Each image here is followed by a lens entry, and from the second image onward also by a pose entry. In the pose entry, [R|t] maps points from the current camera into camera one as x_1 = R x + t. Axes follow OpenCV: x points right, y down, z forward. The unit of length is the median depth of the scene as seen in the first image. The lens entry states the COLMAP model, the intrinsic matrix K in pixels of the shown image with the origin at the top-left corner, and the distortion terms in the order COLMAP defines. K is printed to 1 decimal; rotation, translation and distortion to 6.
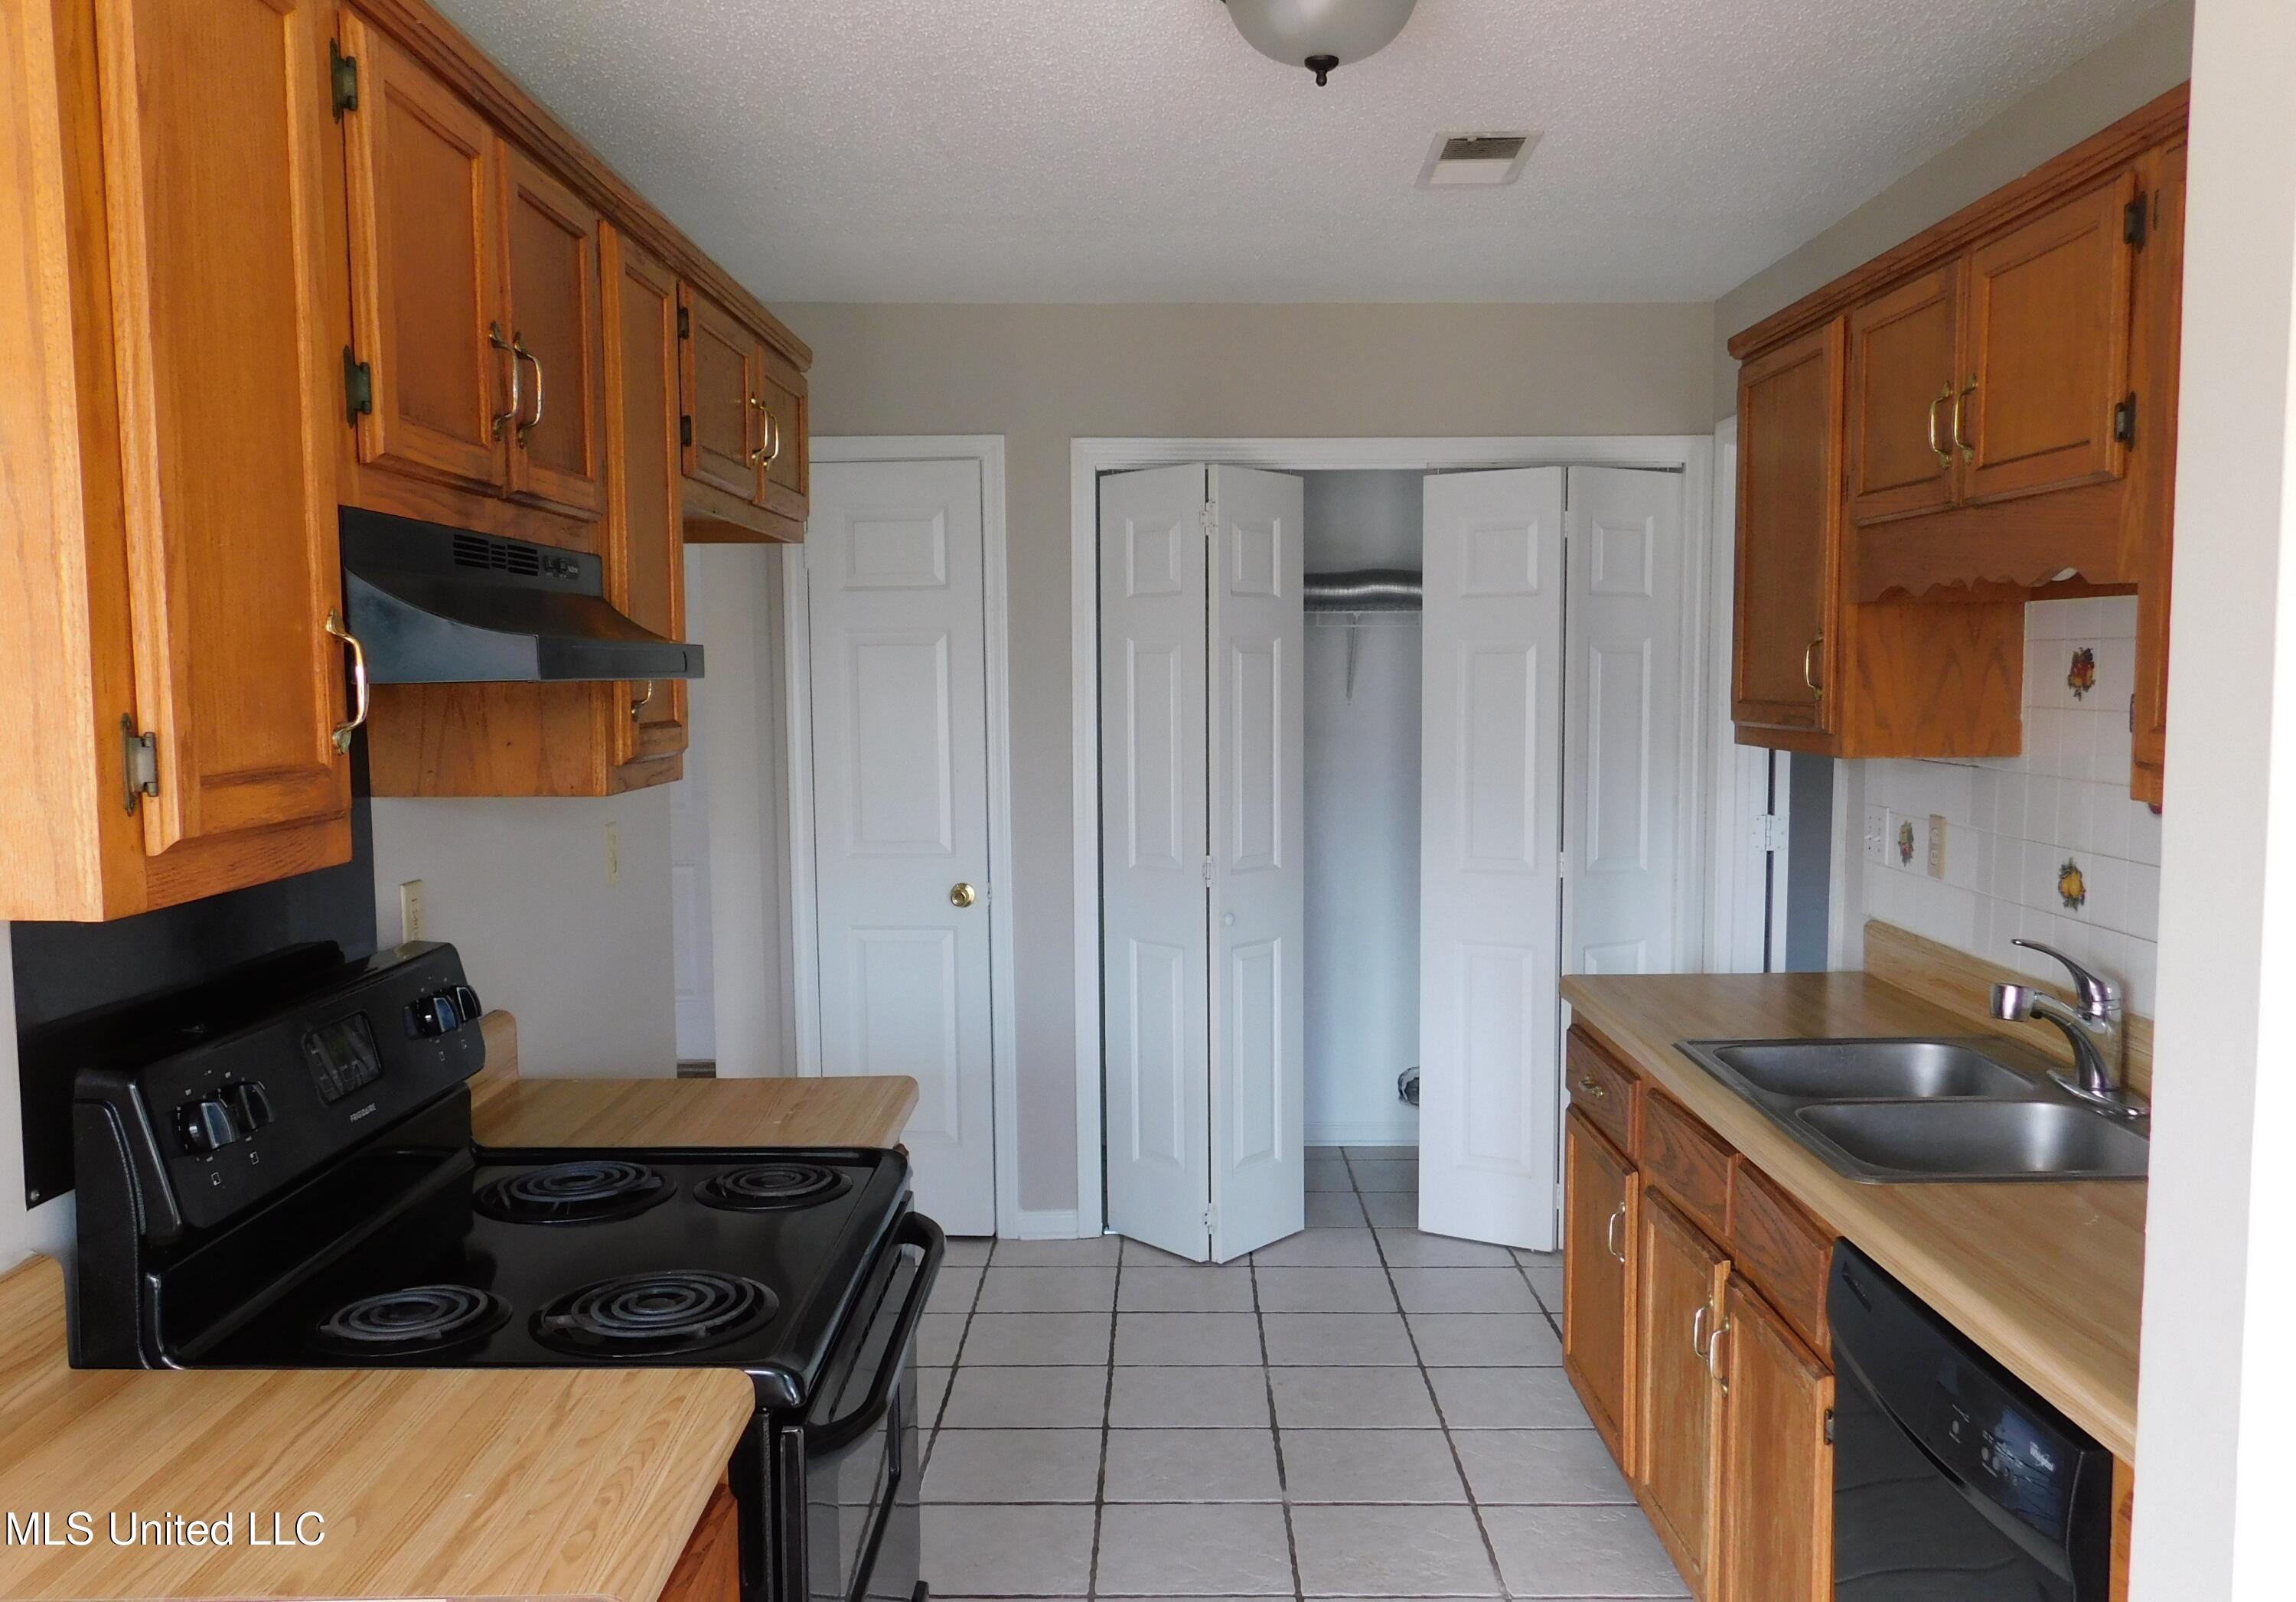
lens RADIAL K [[1841.2, 0, 1147.1], [0, 1841.2, 810.6], [0, 0, 1]] dist [0.000651, -0.001365]
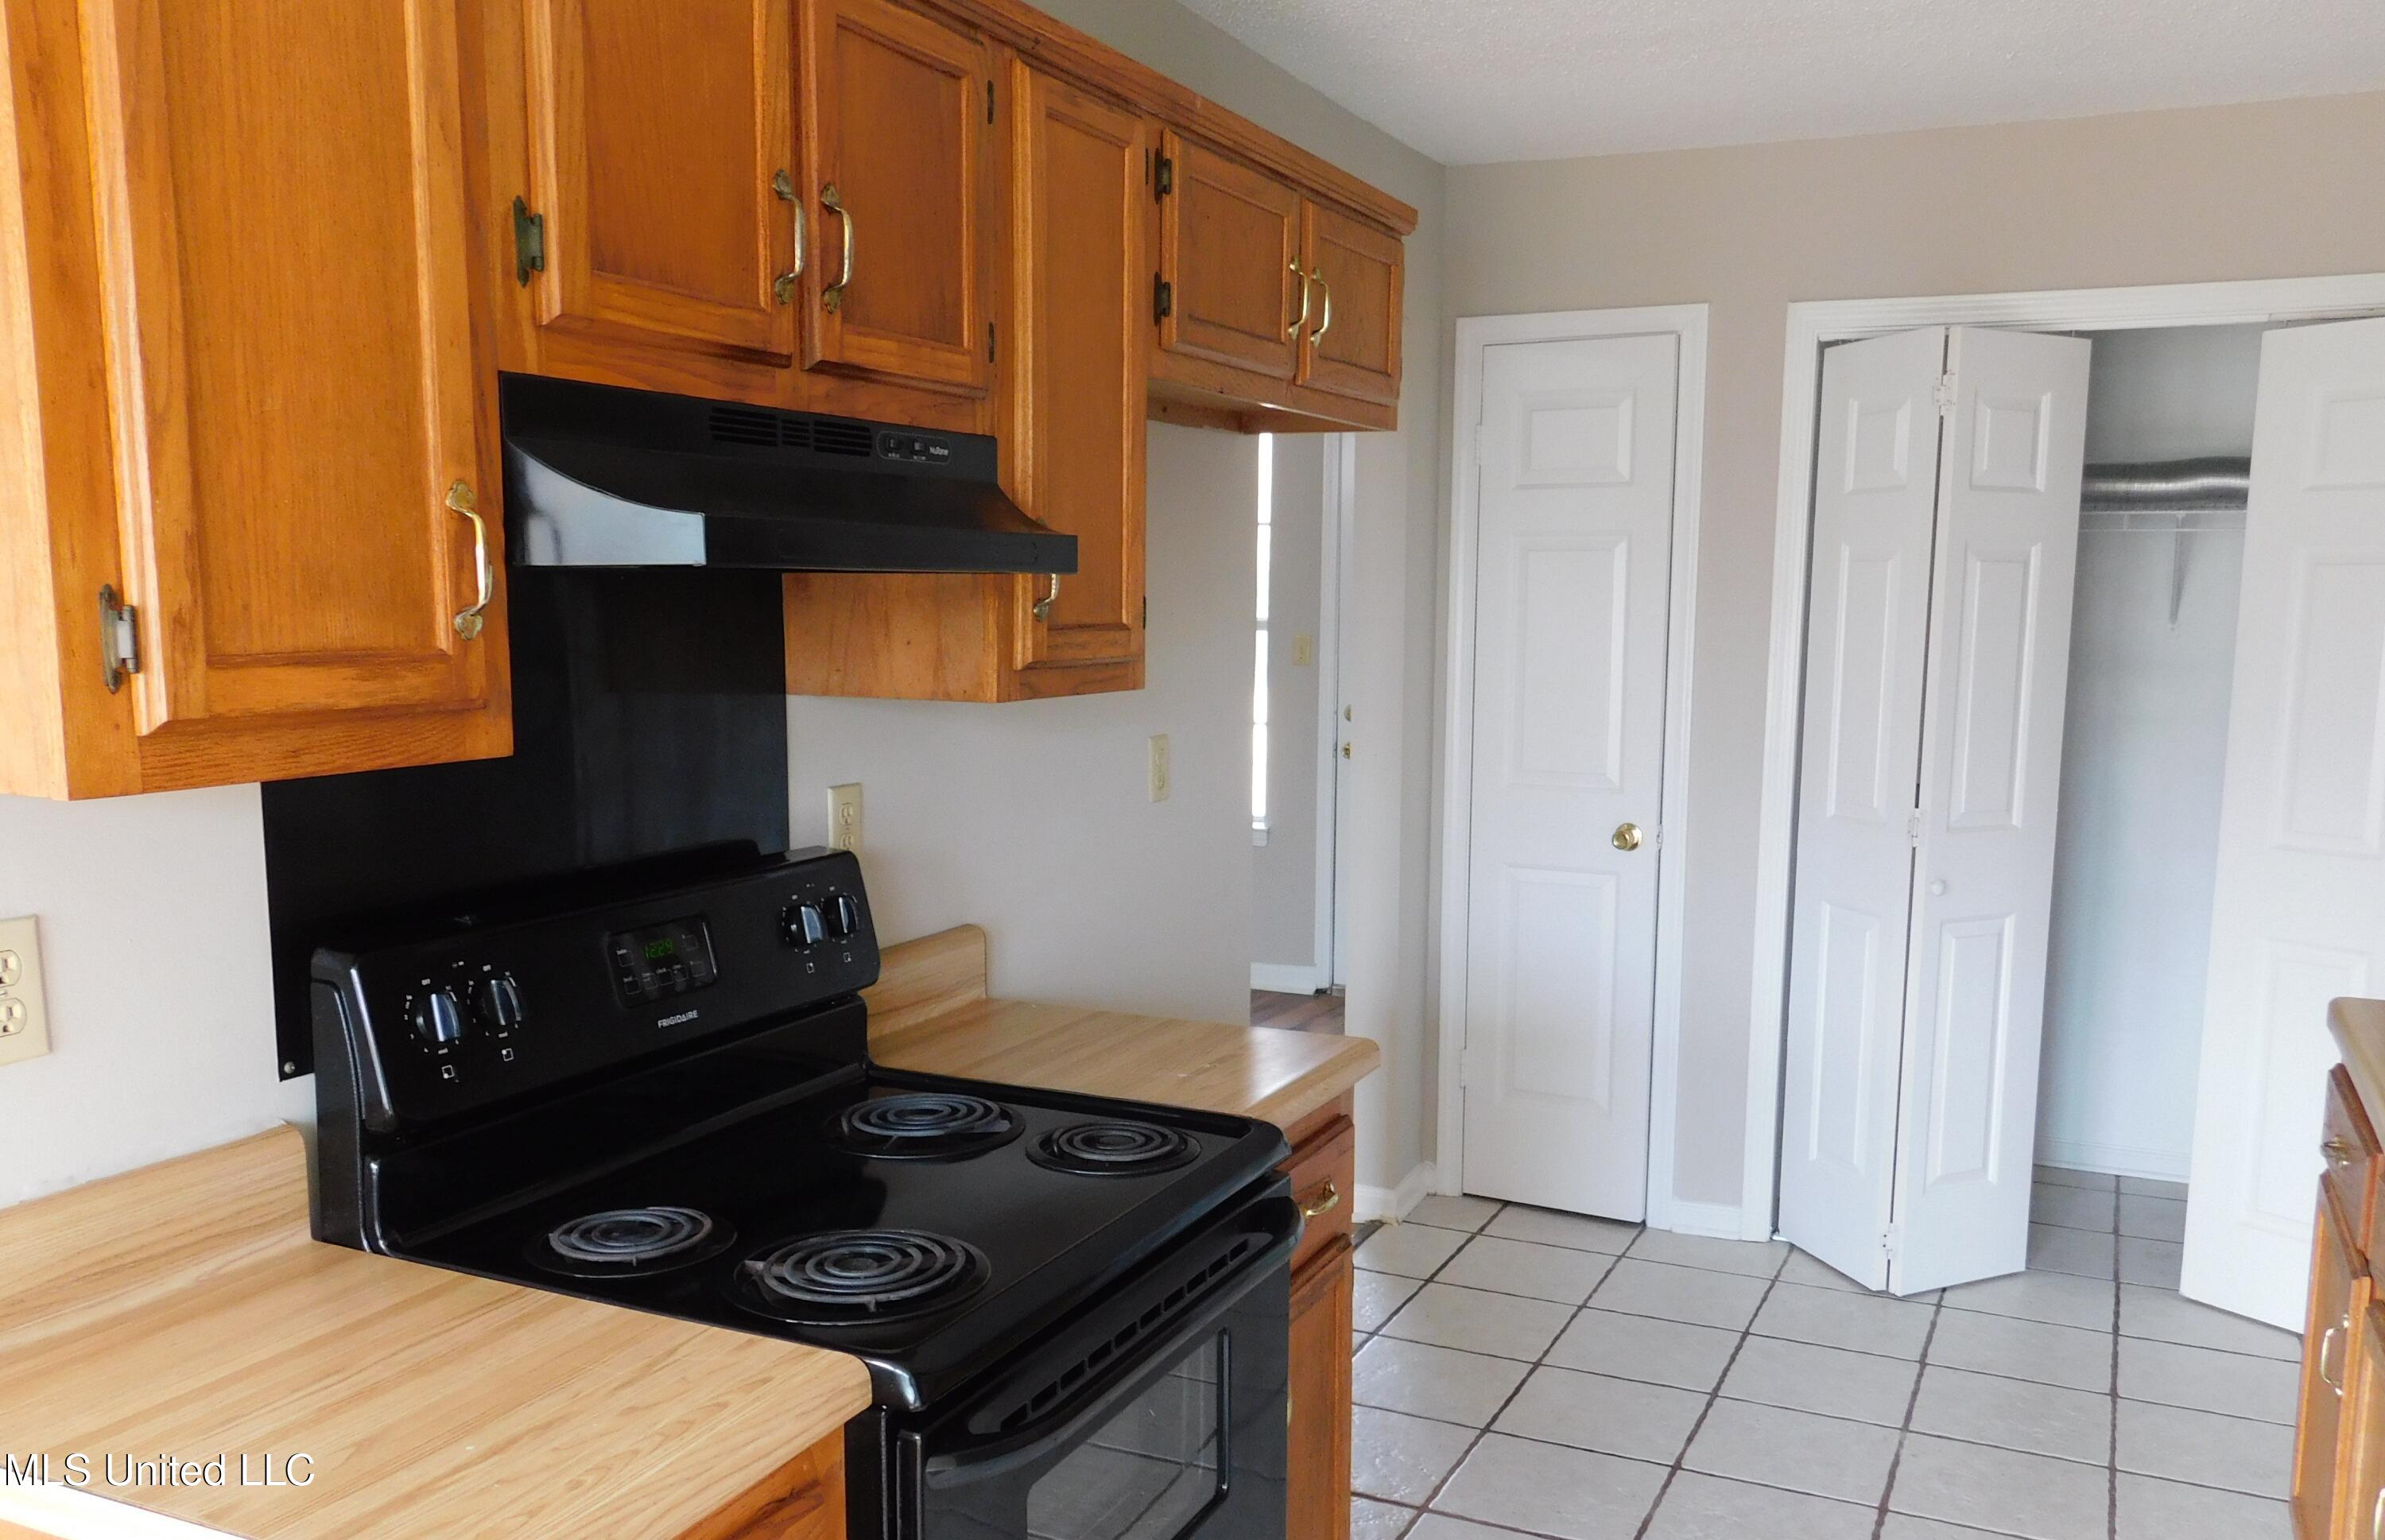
lens RADIAL K [[1919.2, 0, 1206.1], [0, 1919.2, 850.0], [0, 0, 1]] dist [-0.007951, 0.014033]
pose [[0.908185, 0.068139, -0.412985, 0.153504], [-0.043490, 0.996682, 0.068805, -0.003733], [0.416303, -0.044527, 0.908135, 0.132872]]
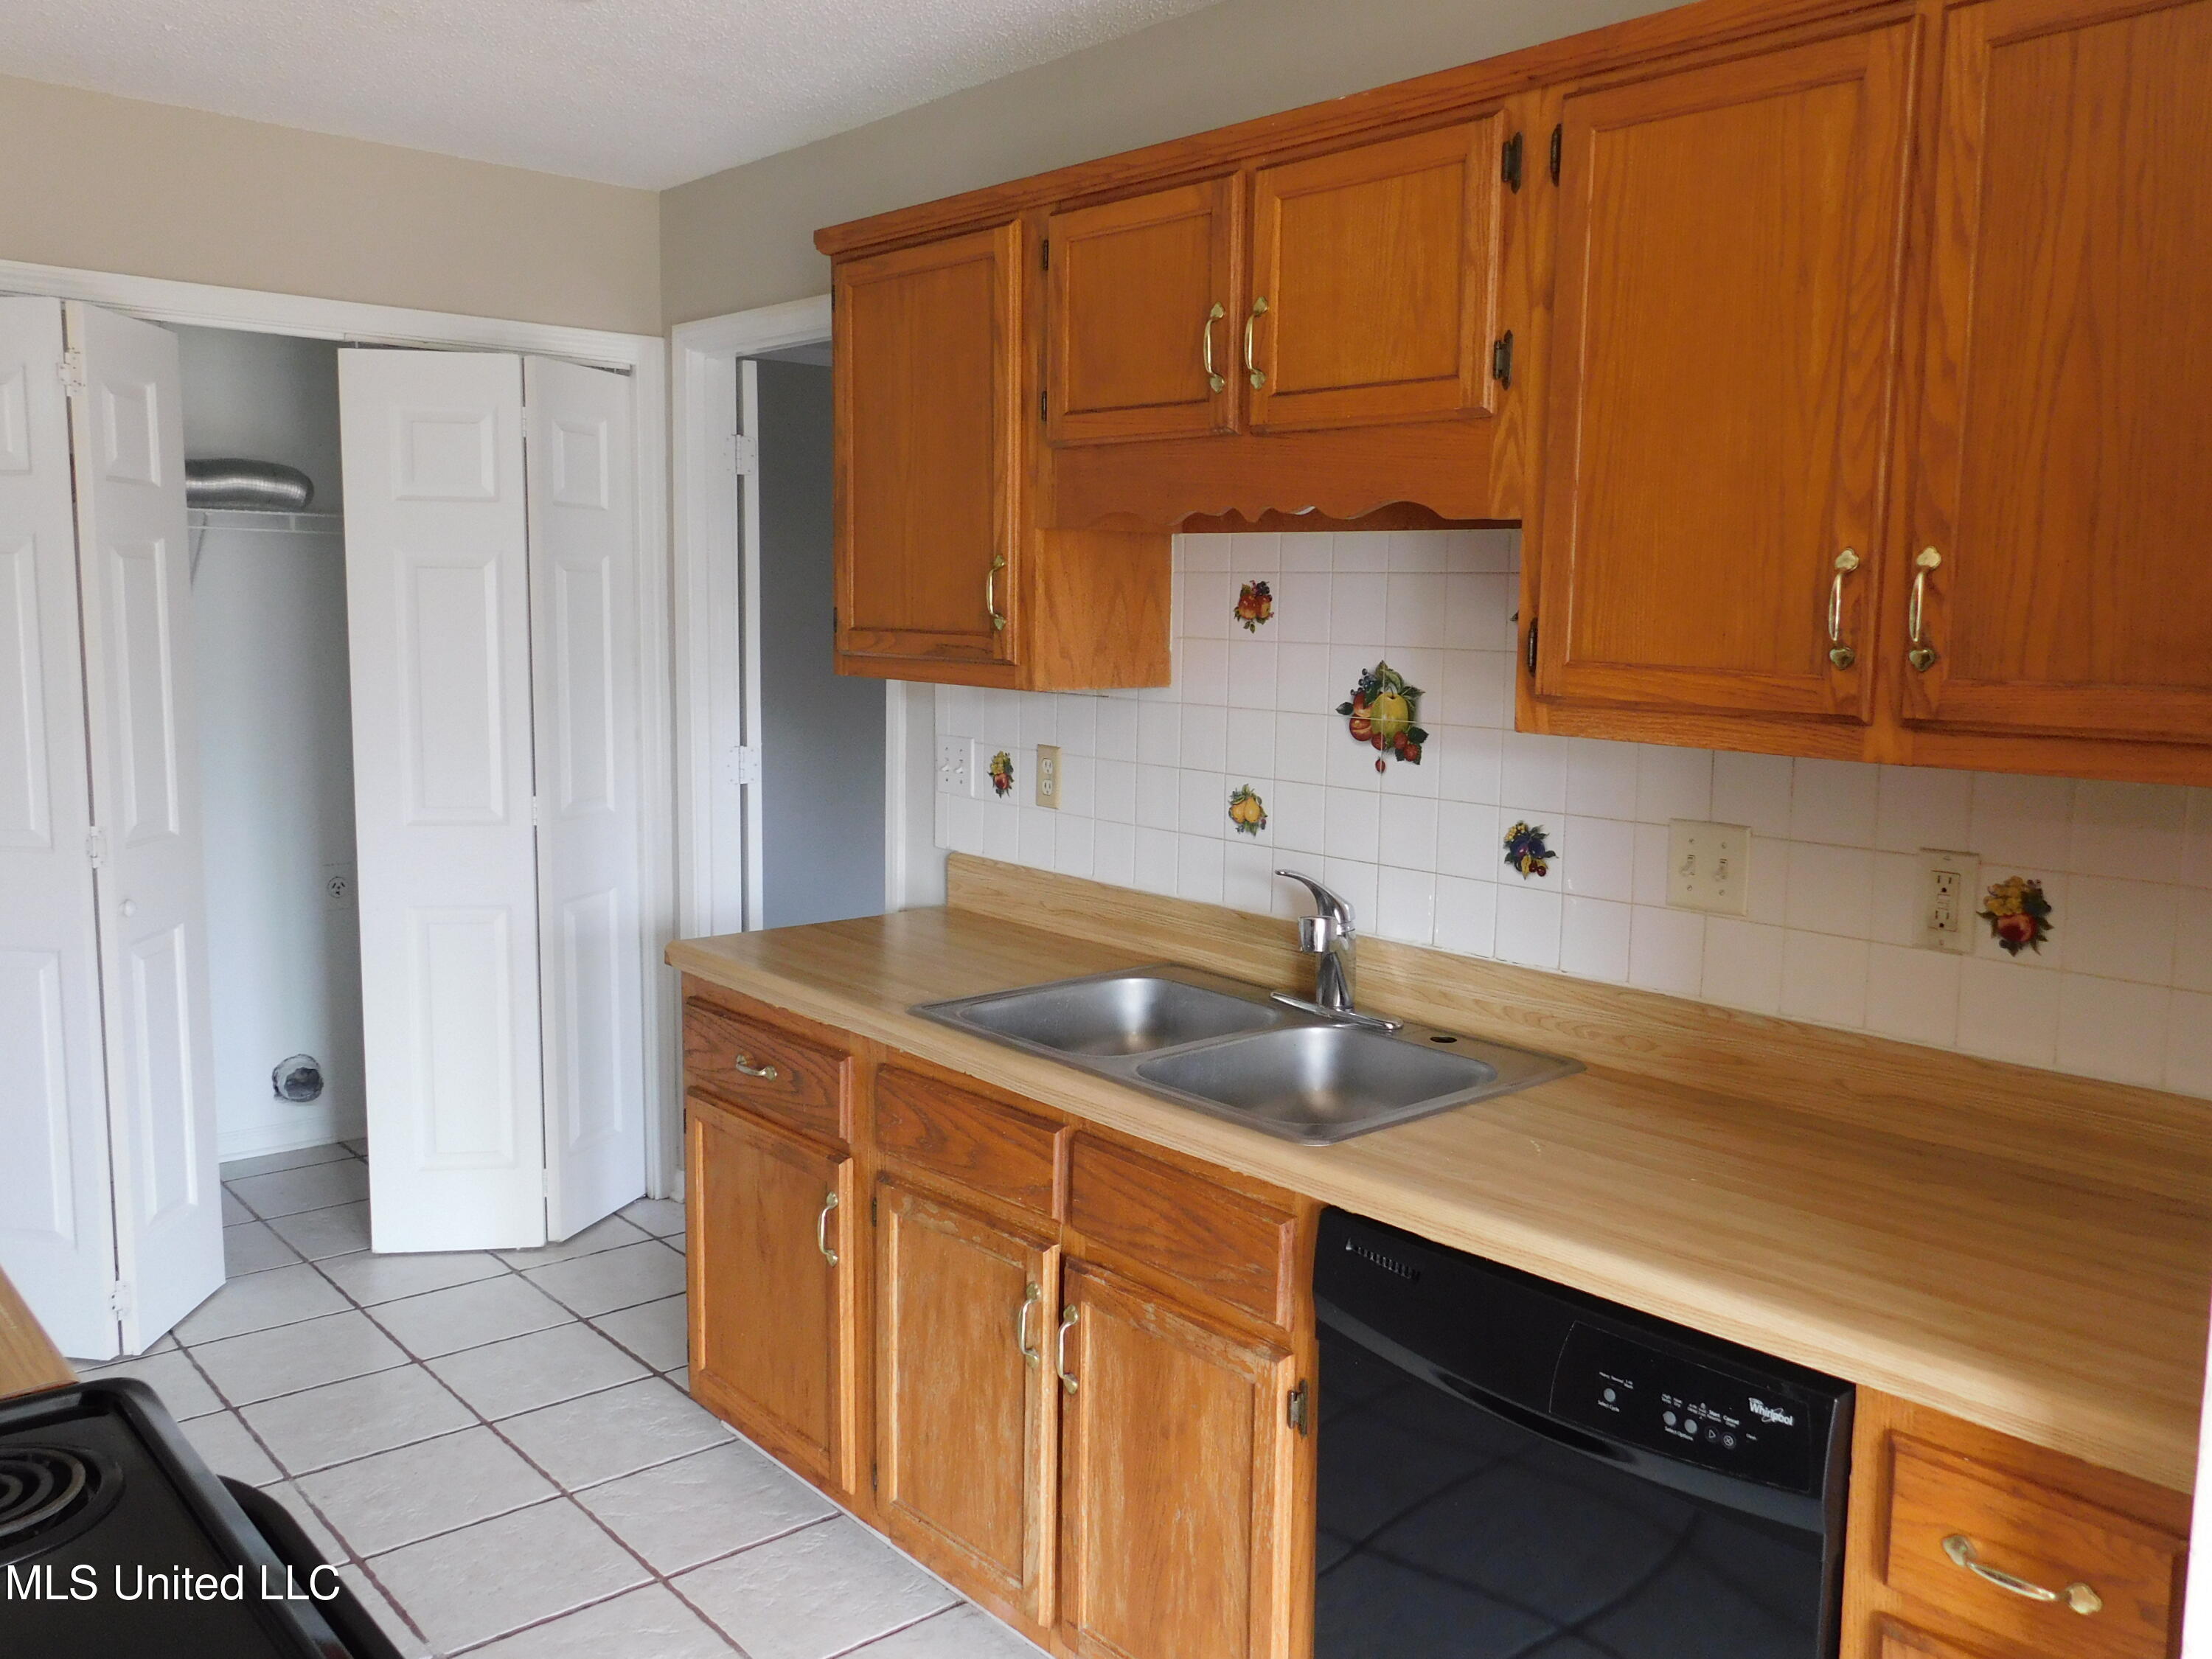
lens RADIAL K [[1793.5, 0, 1090.5], [0, 1793.5, 795.9], [0, 0, 1]] dist [-0.013438, 0.023676]
pose [[0.755588, -0.052308, 0.652956, -0.208138], [0.028236, 0.998481, 0.047313, -0.016912], [-0.654439, -0.017312, 0.755917, 0.276832]]
